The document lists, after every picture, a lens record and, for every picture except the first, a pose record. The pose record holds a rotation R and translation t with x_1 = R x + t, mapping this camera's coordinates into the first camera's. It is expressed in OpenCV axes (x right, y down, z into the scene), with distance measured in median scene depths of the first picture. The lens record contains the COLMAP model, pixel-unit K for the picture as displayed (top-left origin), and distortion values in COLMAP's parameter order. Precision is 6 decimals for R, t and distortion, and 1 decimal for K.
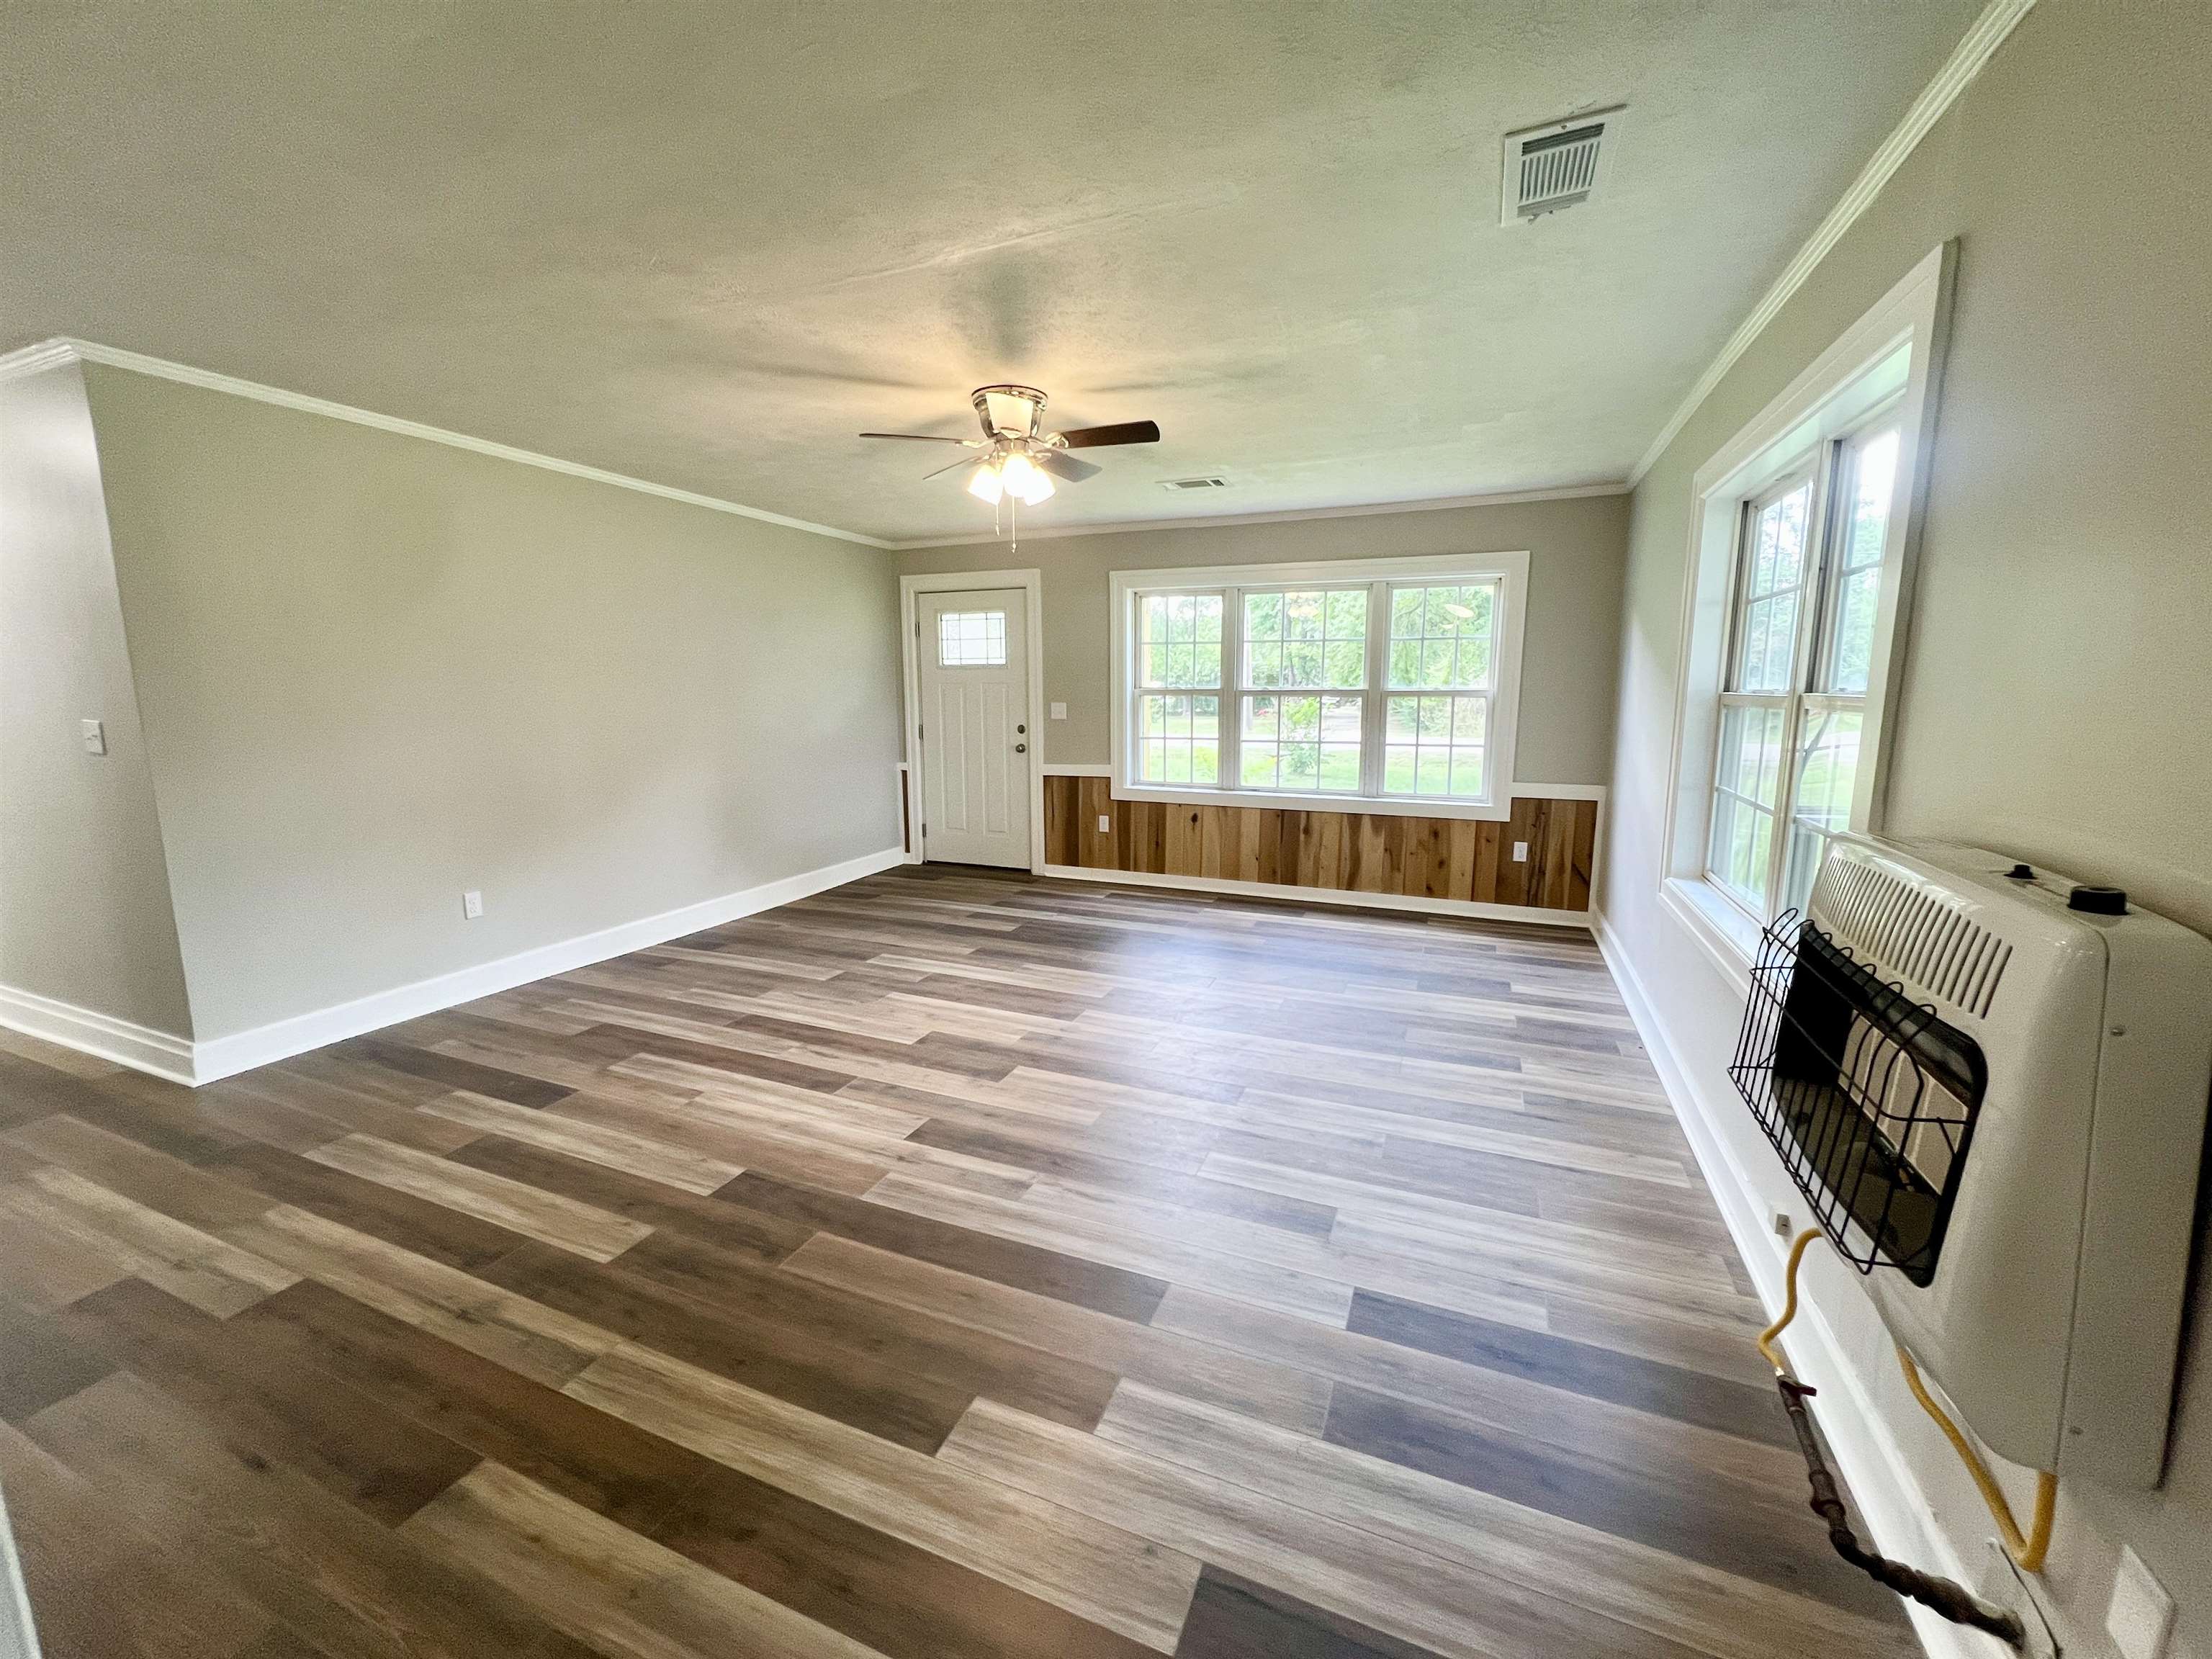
lens RADIAL K [[883.7, 0, 1098.1], [0, 883.7, 828.4], [0, 0, 1]] dist [-0.001852, 0.000664]
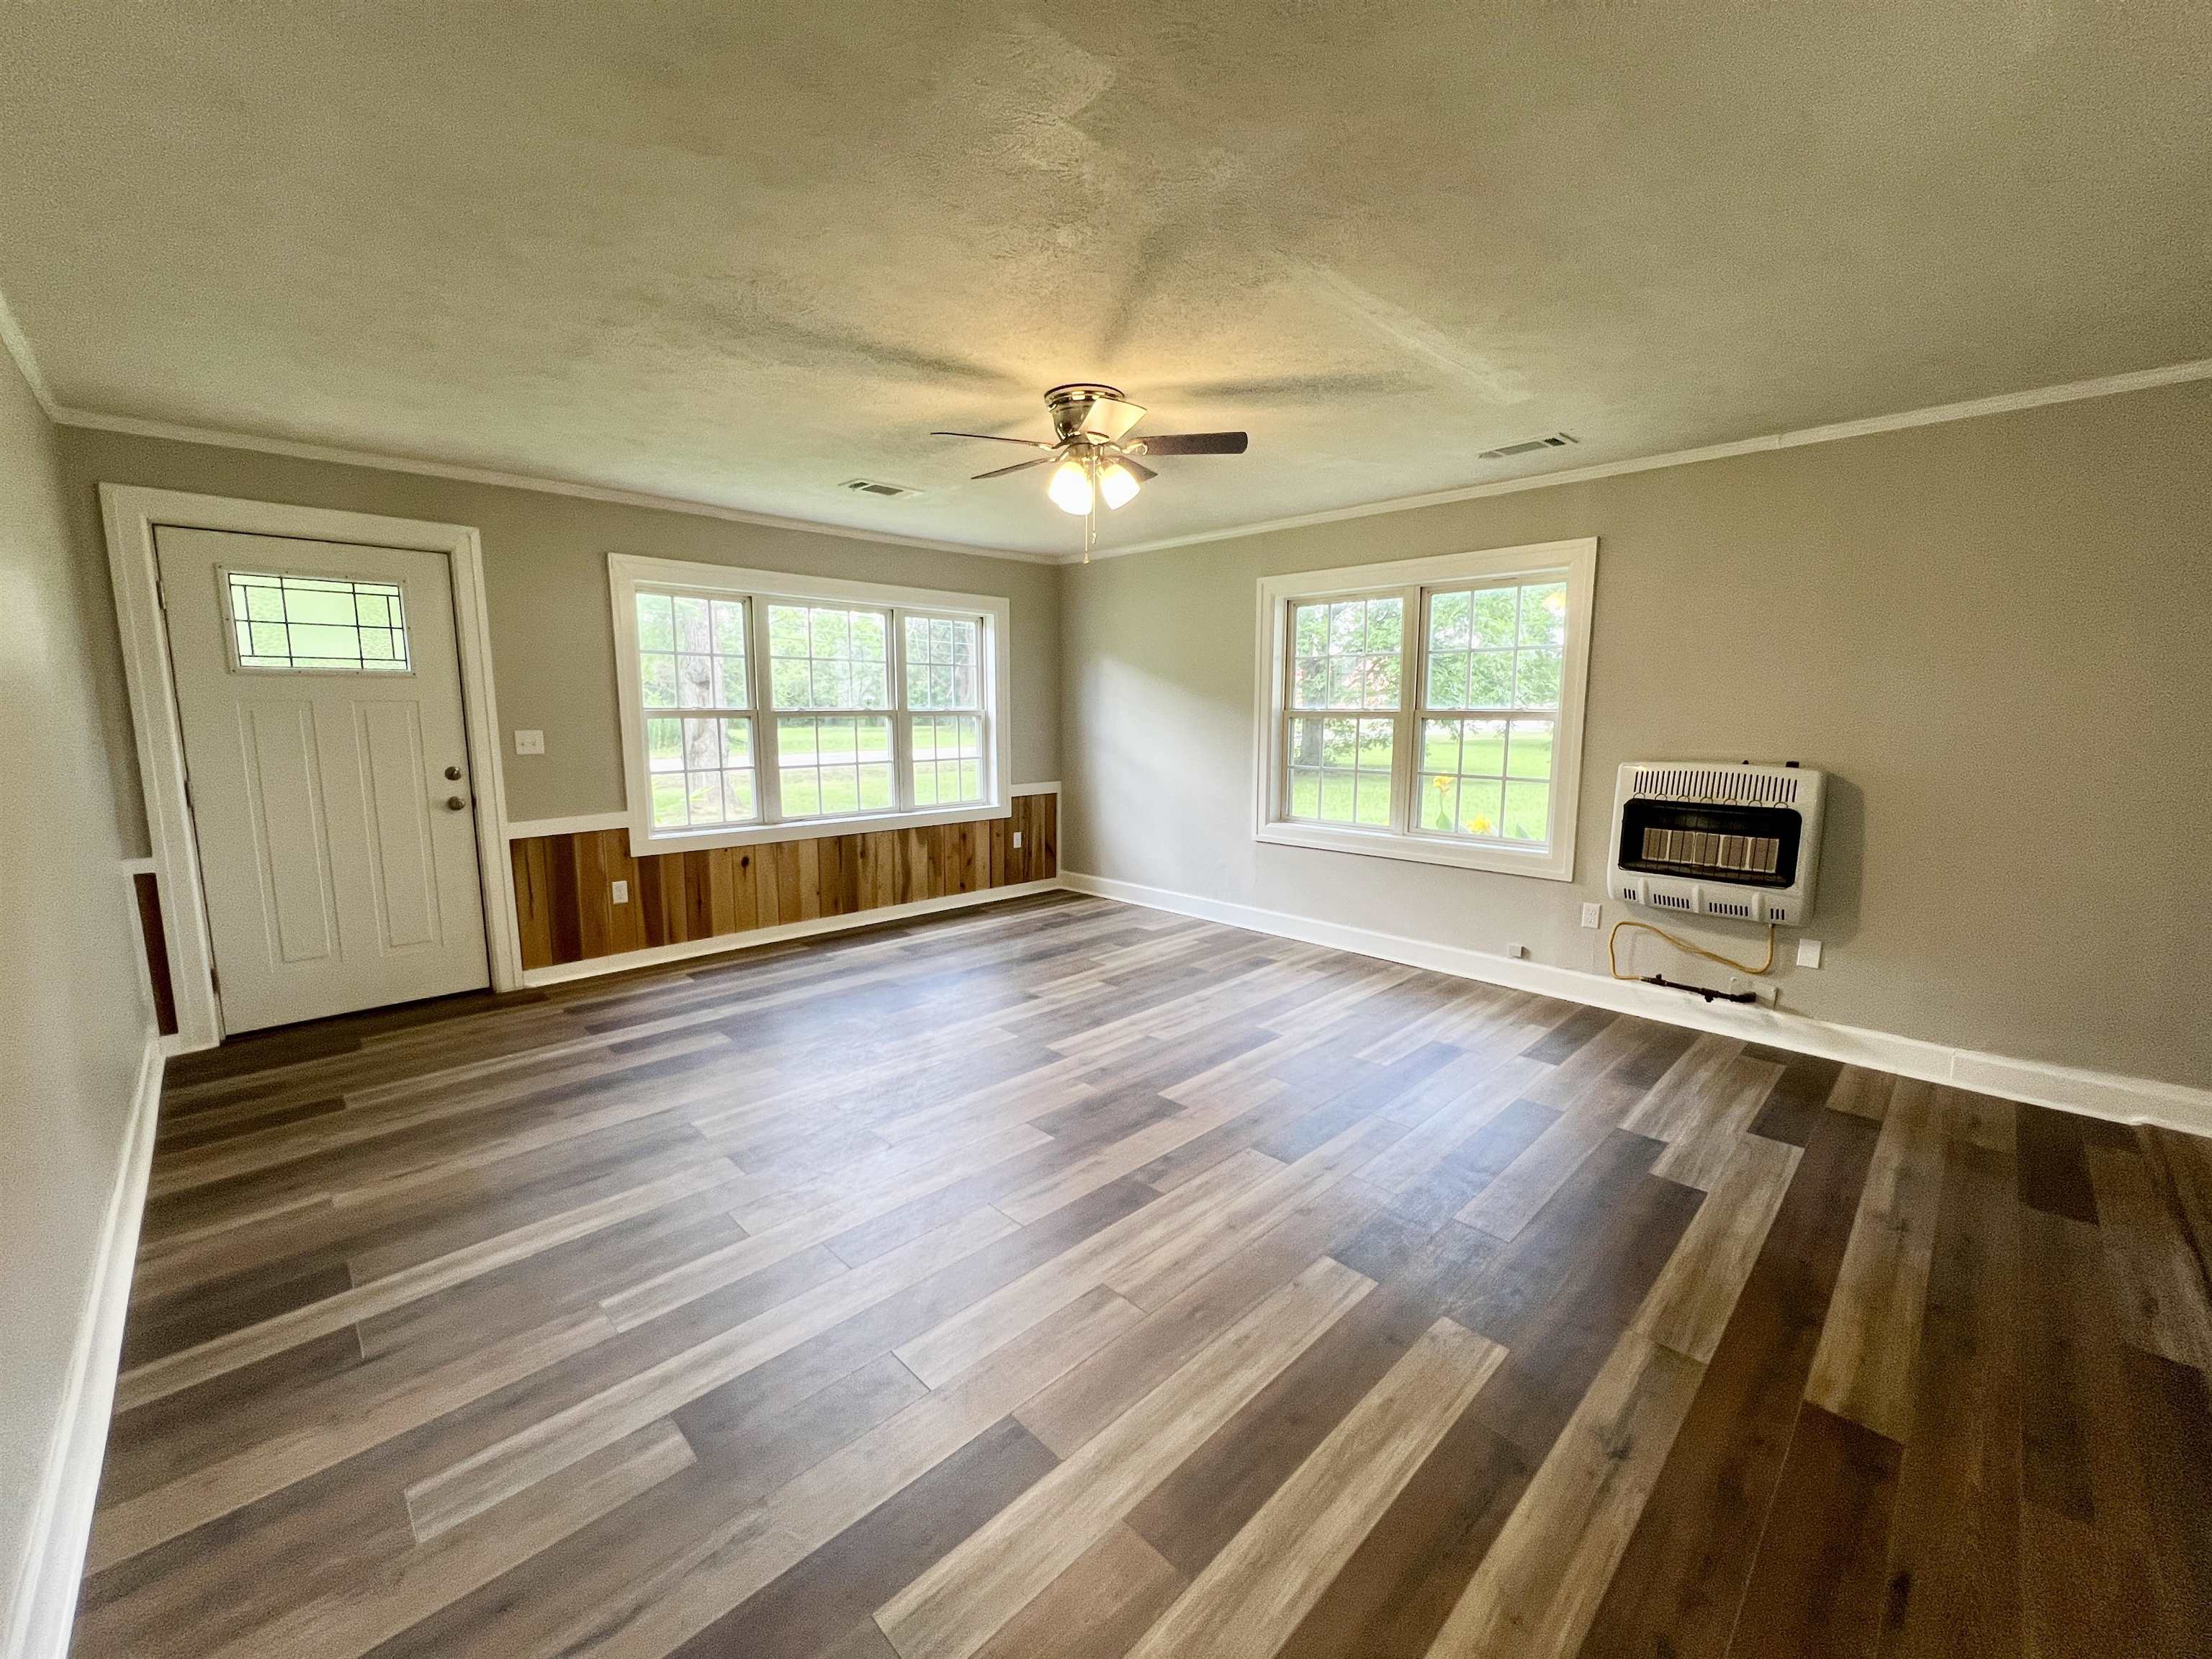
lens RADIAL K [[883.7, 0, 1098.1], [0, 883.7, 828.4], [0, 0, 1]] dist [-0.001852, 0.000664]
pose [[0.385245, -0.124827, 0.914333, -0.590221], [0.146888, 0.986472, 0.072785, -0.061312], [-0.911049, 0.106265, 0.398369, 0.389177]]
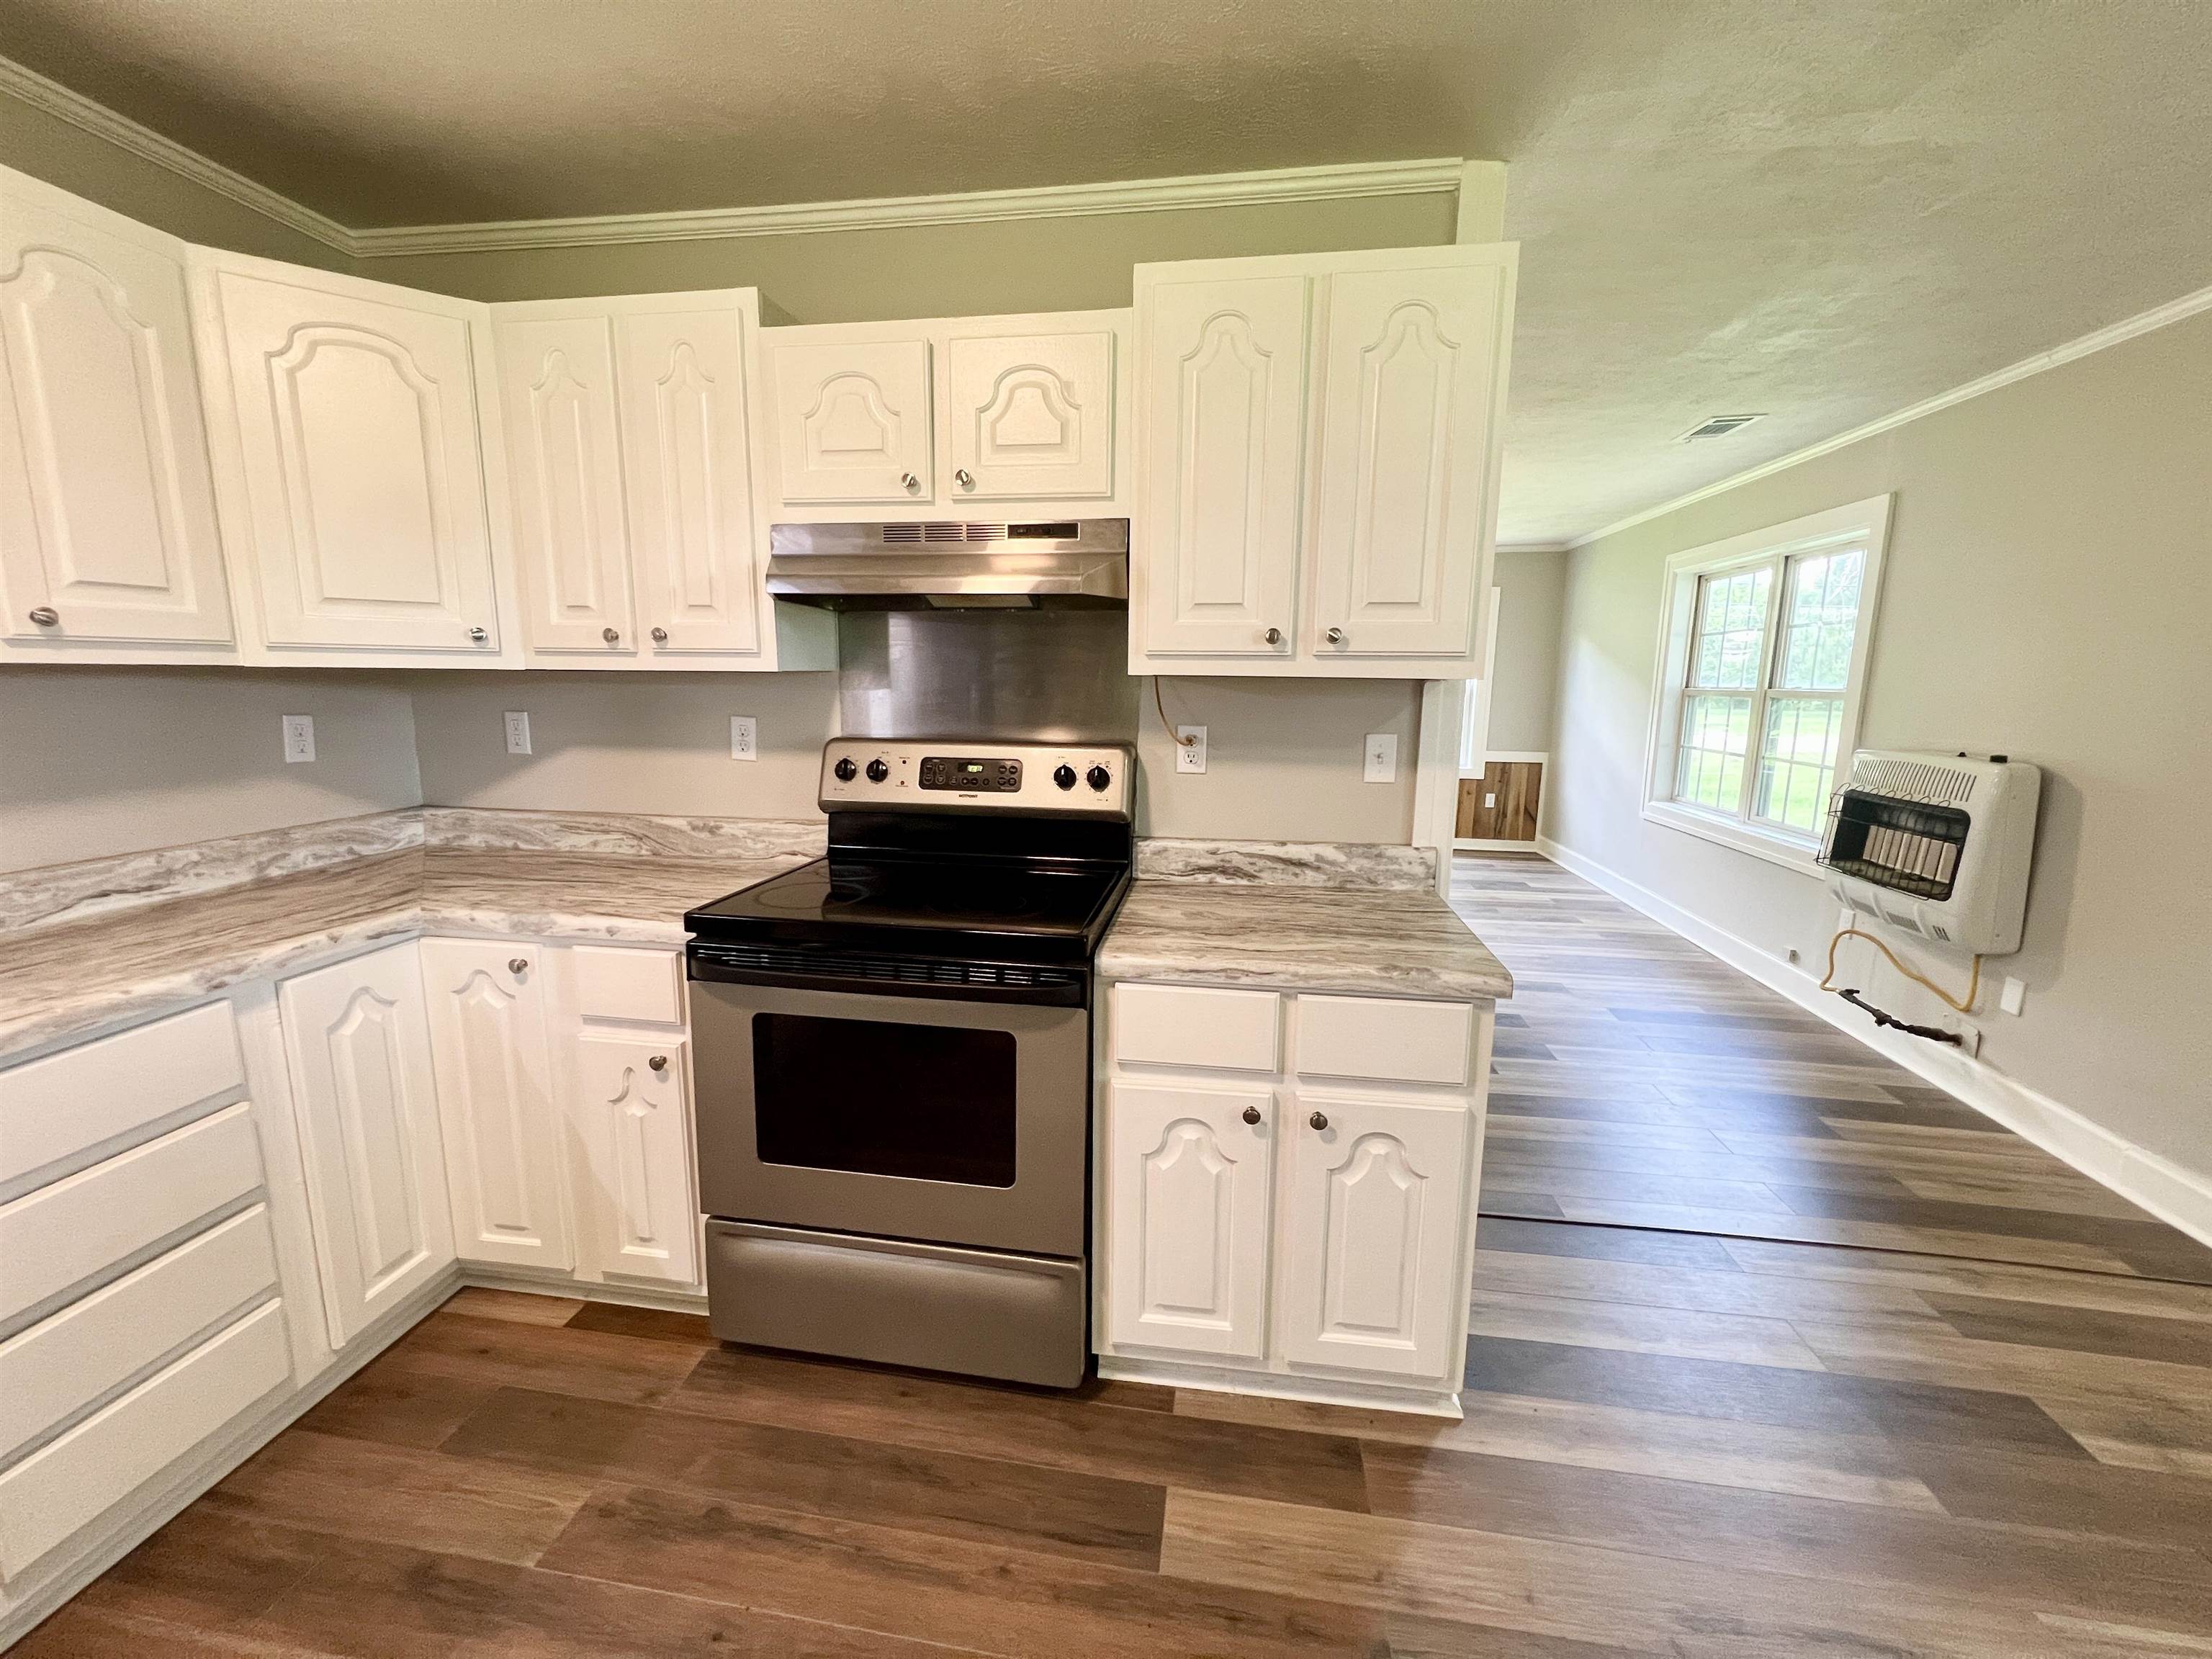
lens RADIAL K [[883.7, 0, 1098.1], [0, 883.7, 828.4], [0, 0, 1]] dist [-0.001852, 0.000664]
pose [[0.969726, -0.028383, 0.242542, -0.454450], [0.026112, 0.999580, 0.012574, 0.035793], [-0.242797, -0.005860, 0.970059, -0.205537]]
